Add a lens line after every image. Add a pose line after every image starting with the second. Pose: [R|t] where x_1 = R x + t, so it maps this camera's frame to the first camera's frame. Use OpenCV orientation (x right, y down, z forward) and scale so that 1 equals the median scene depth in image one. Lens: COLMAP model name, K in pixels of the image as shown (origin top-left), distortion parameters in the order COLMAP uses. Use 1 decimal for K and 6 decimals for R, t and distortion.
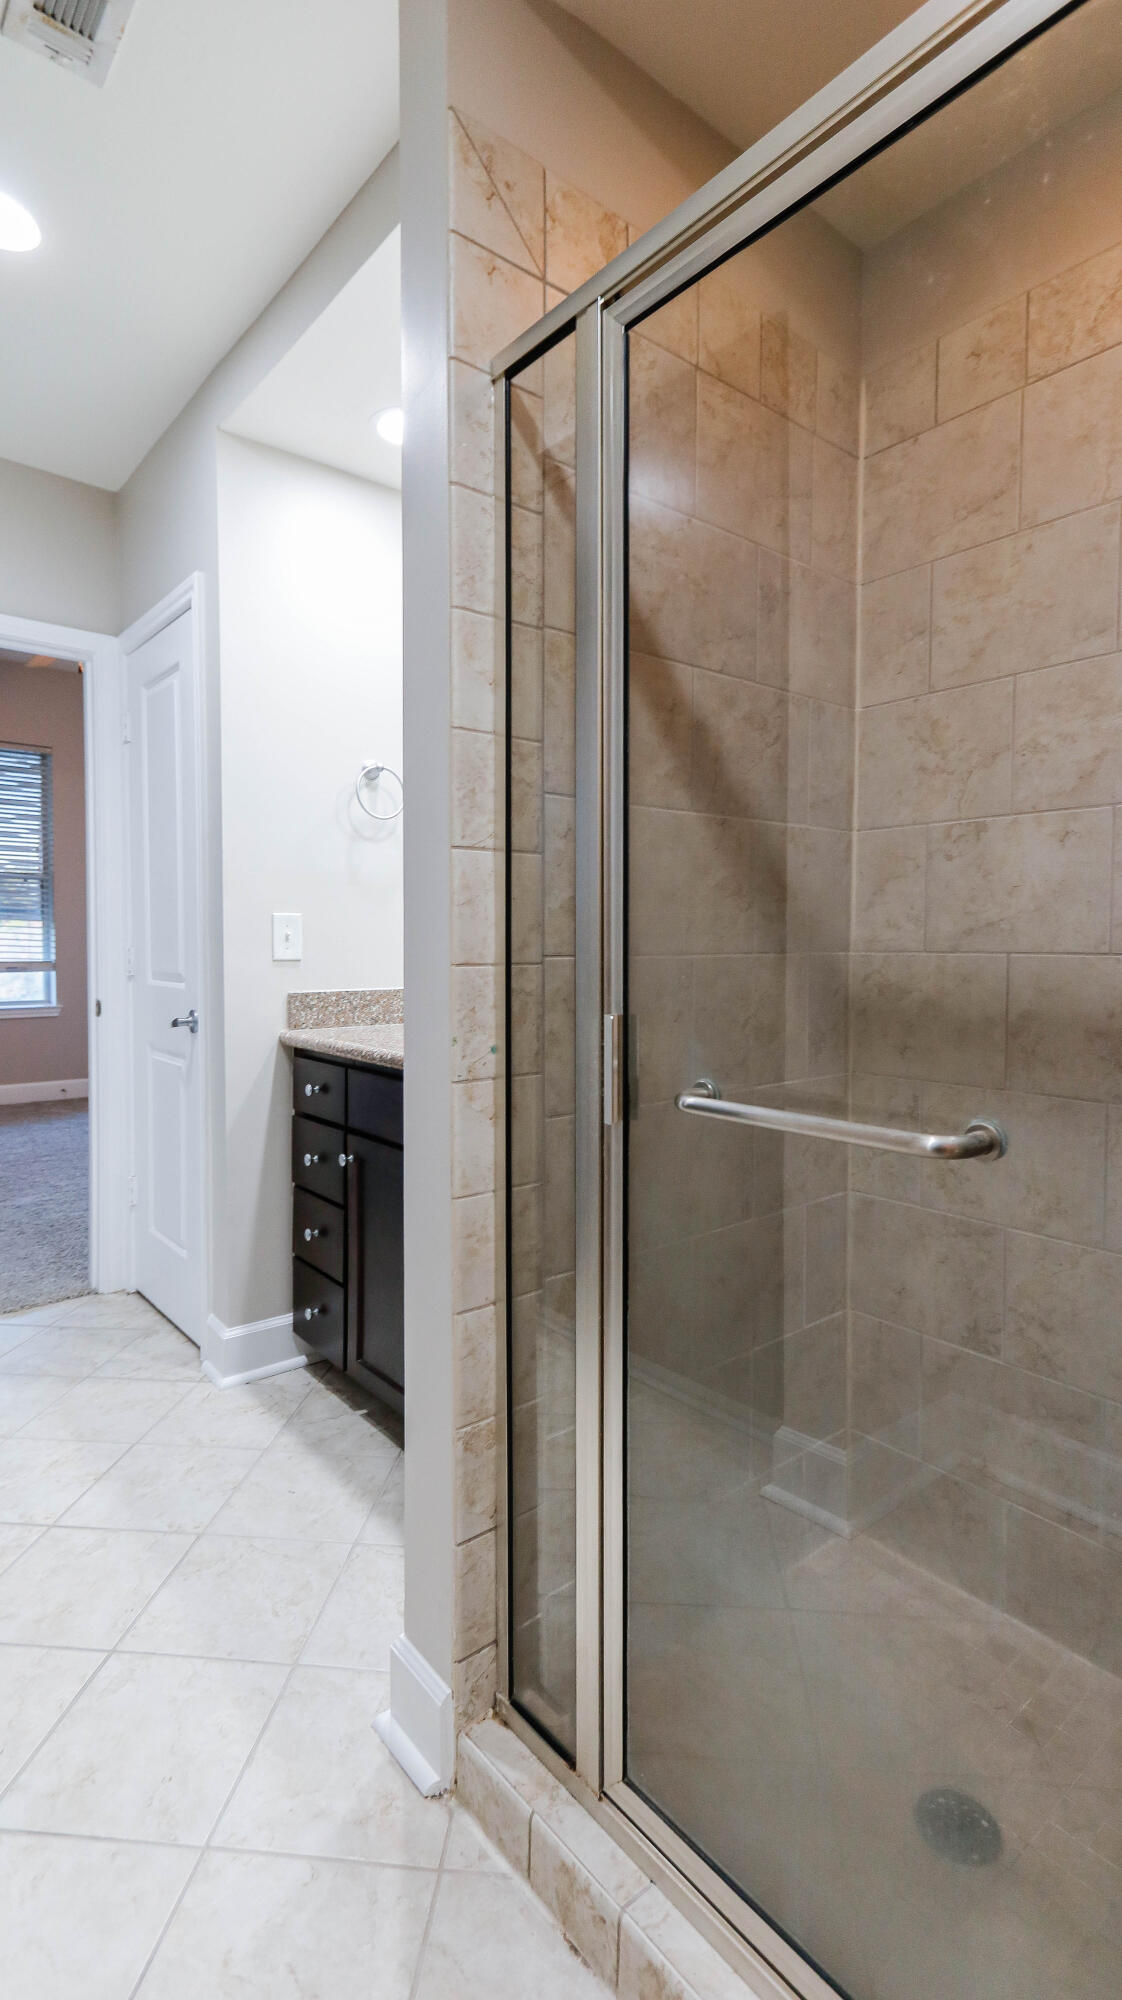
lens RADIAL K [[920.4, 0, 570.0], [0, 920.4, 958.6], [0, 0, 1]] dist [0.000565, -0.000011]
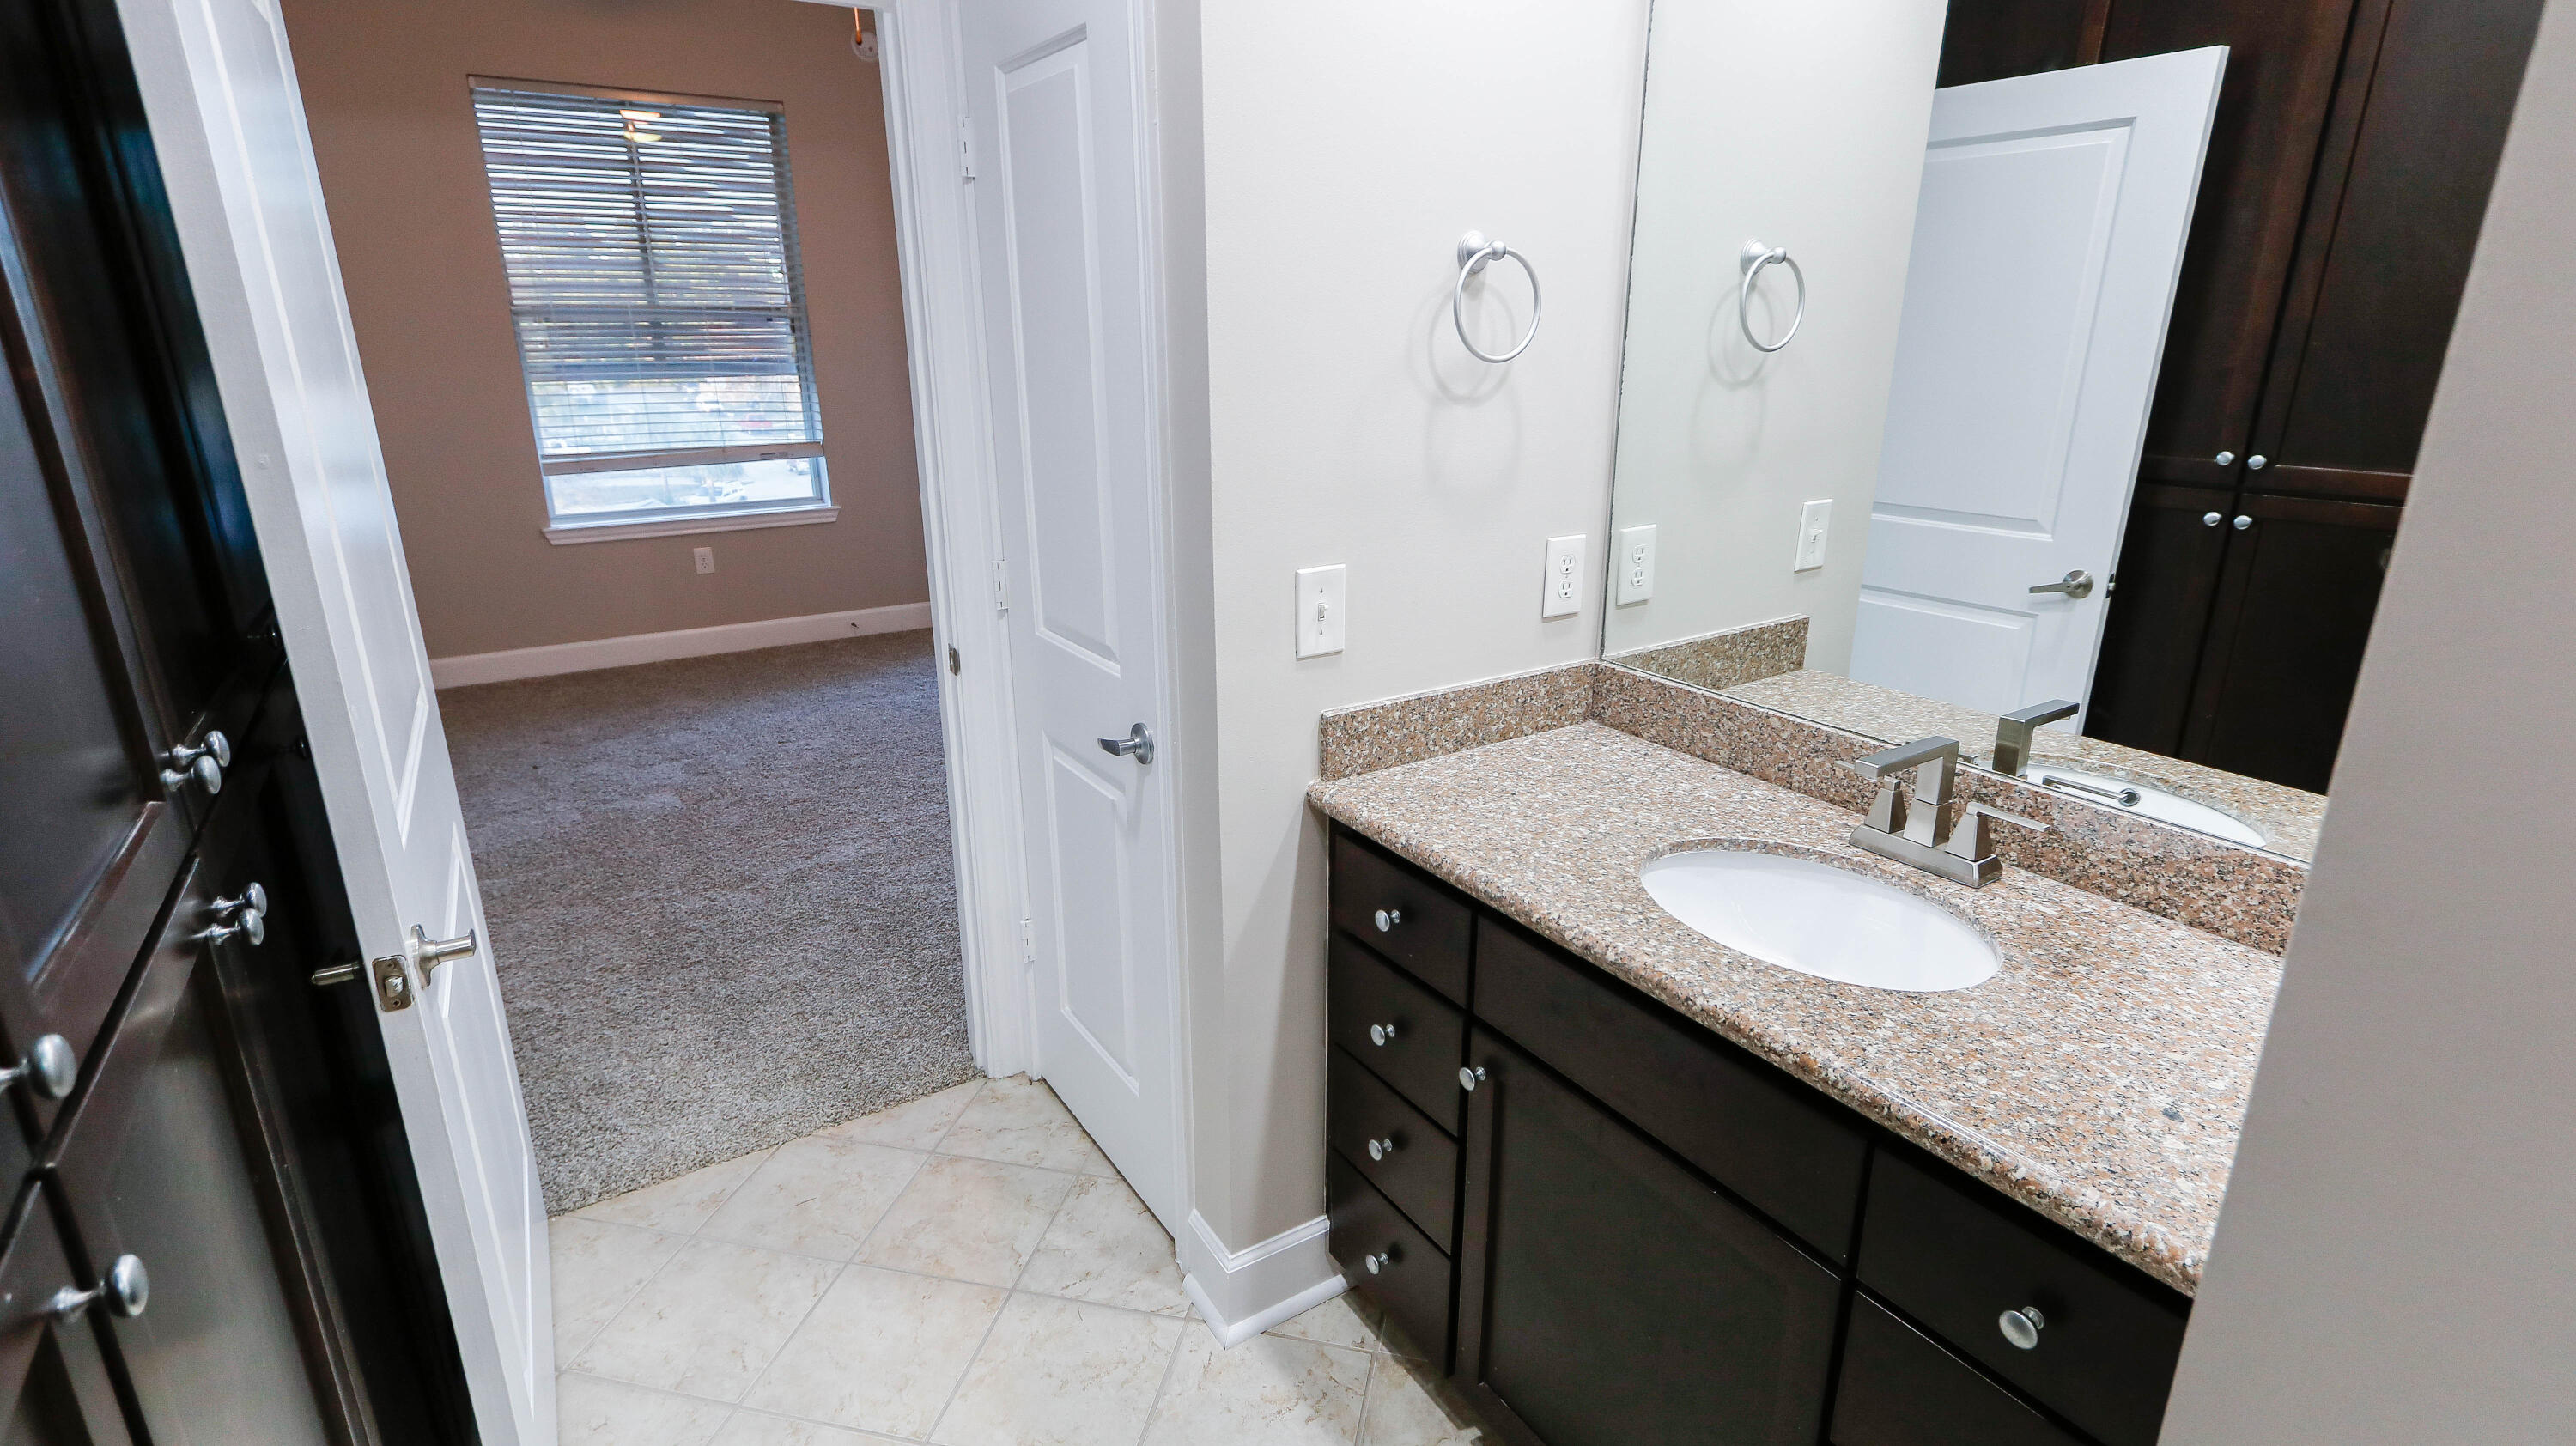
lens RADIAL K [[1239.5, 0, 1282.4], [0, 1239.5, 736.4], [0, 0, 1]] dist [0.008055, -0.000424]
pose [[0.988653, 0.037687, -0.145411, -0.209455], [0.005162, 0.958921, 0.283625, -0.144732], [0.150126, -0.281157, 0.947846, 0.292069]]
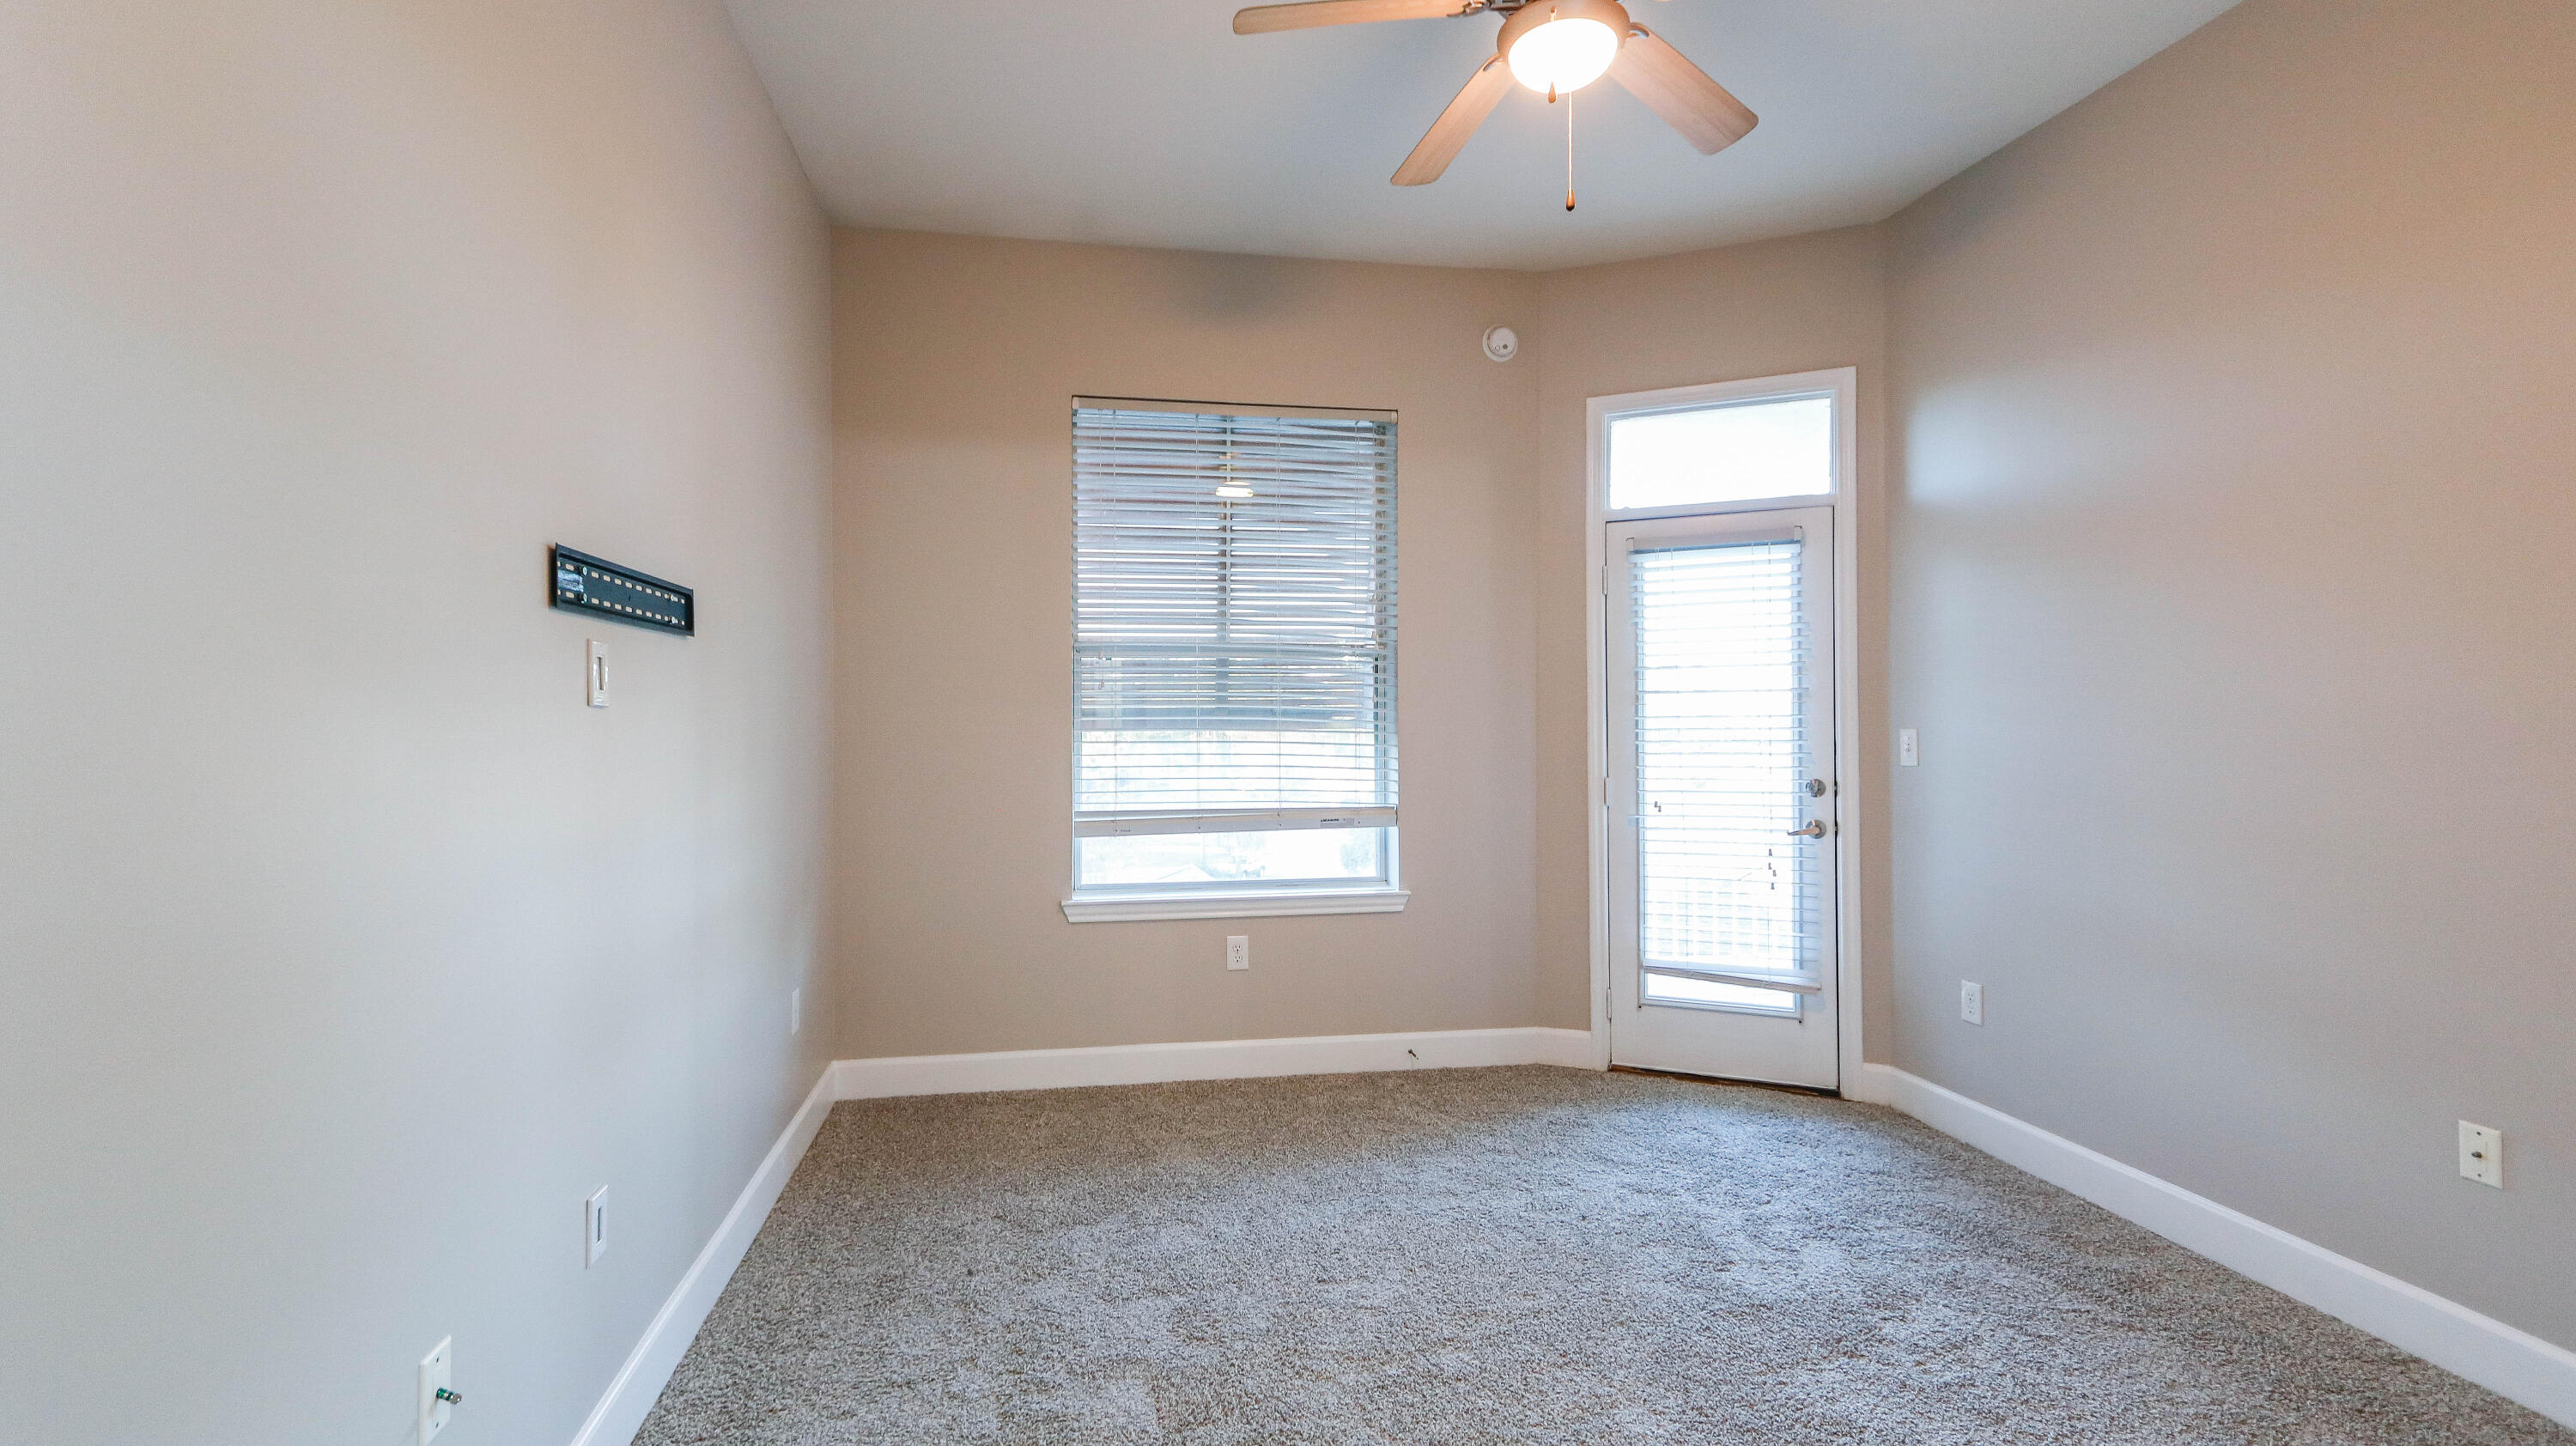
lens RADIAL K [[1178.2, 0, 1273.4], [0, 1178.2, 728.0], [0, 0, 1]] dist [0.021734, -0.001634]
pose [[0.854775, -0.009299, -0.518915, -0.785868], [-0.006313, 0.999579, -0.028311, -0.070729], [0.518960, 0.027475, 0.854357, 1.111401]]
